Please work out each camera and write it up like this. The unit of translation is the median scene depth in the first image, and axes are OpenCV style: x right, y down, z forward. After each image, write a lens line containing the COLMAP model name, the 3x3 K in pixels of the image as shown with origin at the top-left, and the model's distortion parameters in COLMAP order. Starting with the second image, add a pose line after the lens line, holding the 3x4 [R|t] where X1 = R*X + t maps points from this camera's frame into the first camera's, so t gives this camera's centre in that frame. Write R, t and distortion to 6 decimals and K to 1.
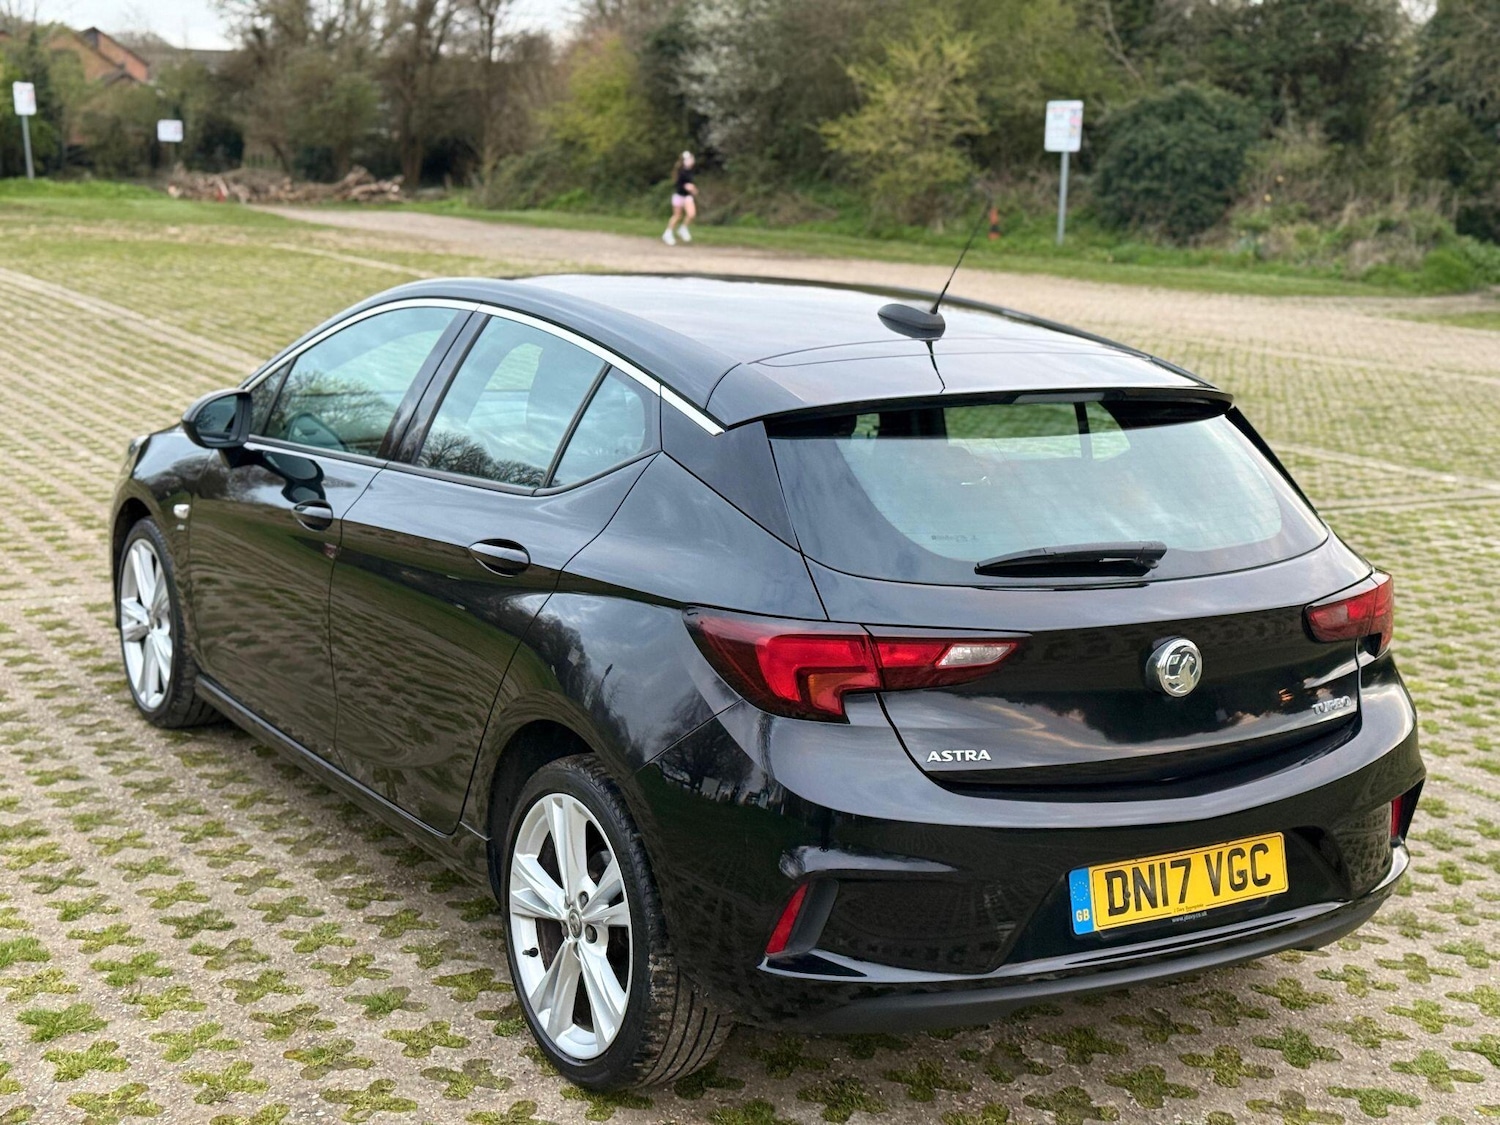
lens RADIAL K [[2086.1, 0, 727.6], [0, 2086.1, 552.4], [0, 0, 1]] dist [0.126434, 0.000000]
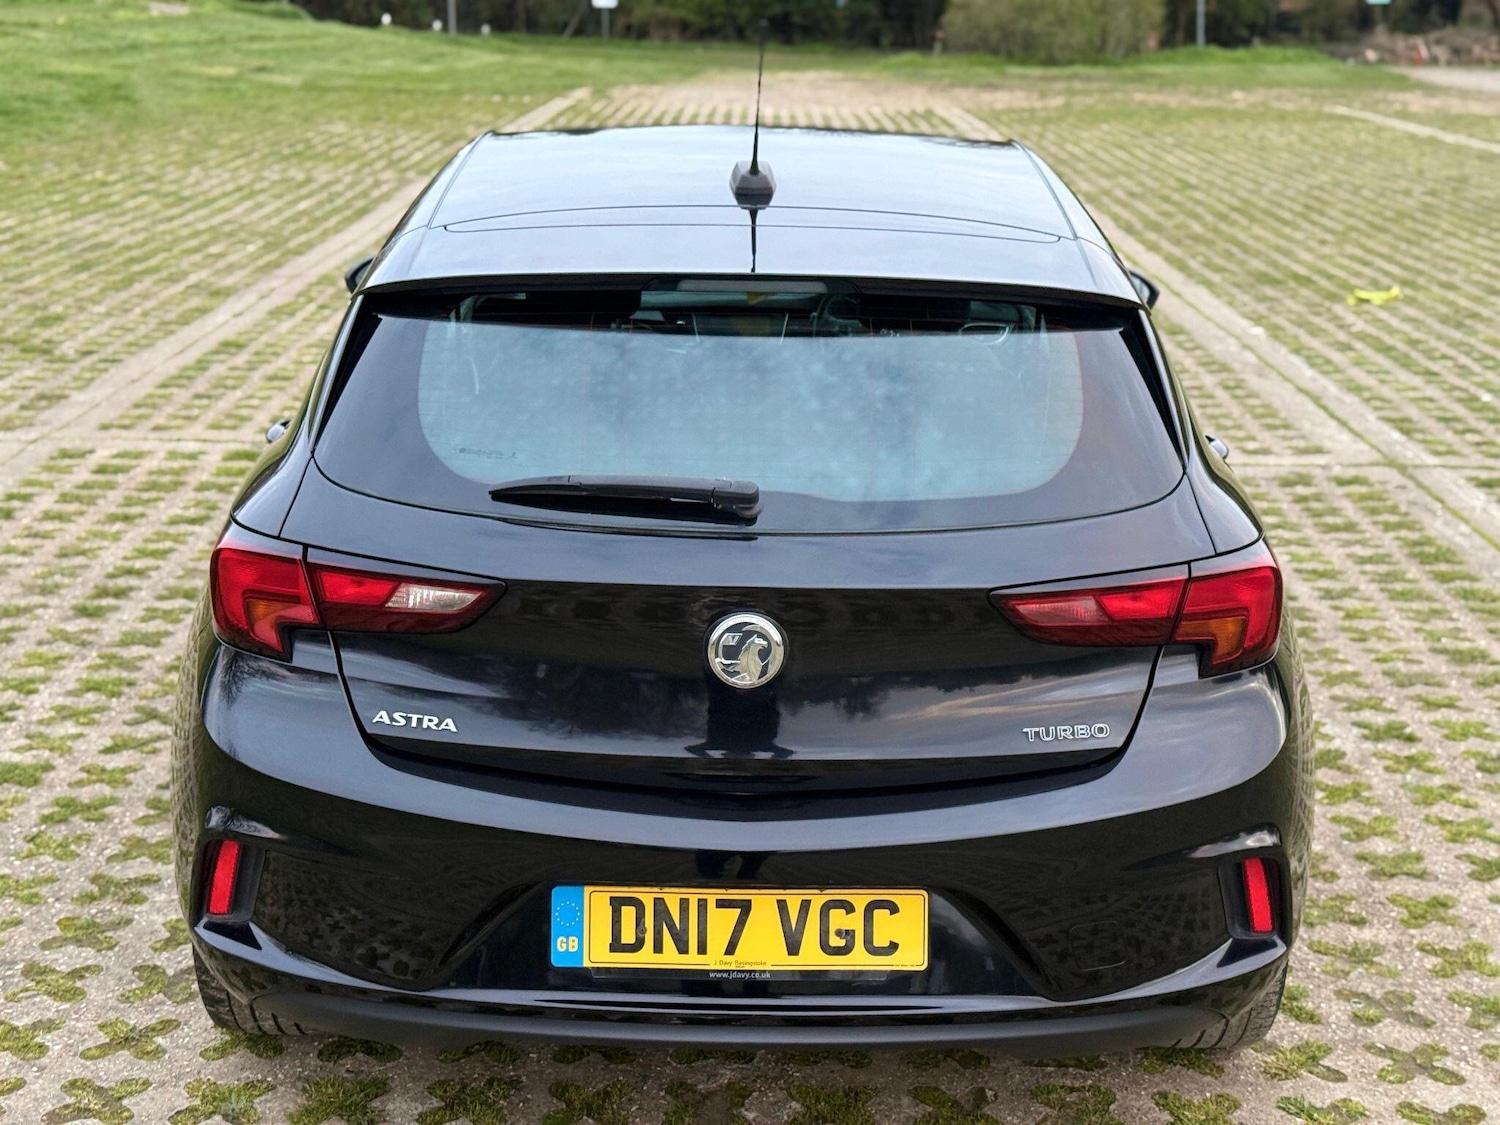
lens RADIAL K [[2086.1, 0, 748.7], [0, 2086.1, 569.4], [0, 0, 1]] dist [0.126434, 0.000000]
pose [[0.848088, 0.114002, -0.517446, 0.602607], [-0.079064, 0.992874, 0.089162, -0.041280], [0.523923, -0.034706, 0.851058, 0.362492]]
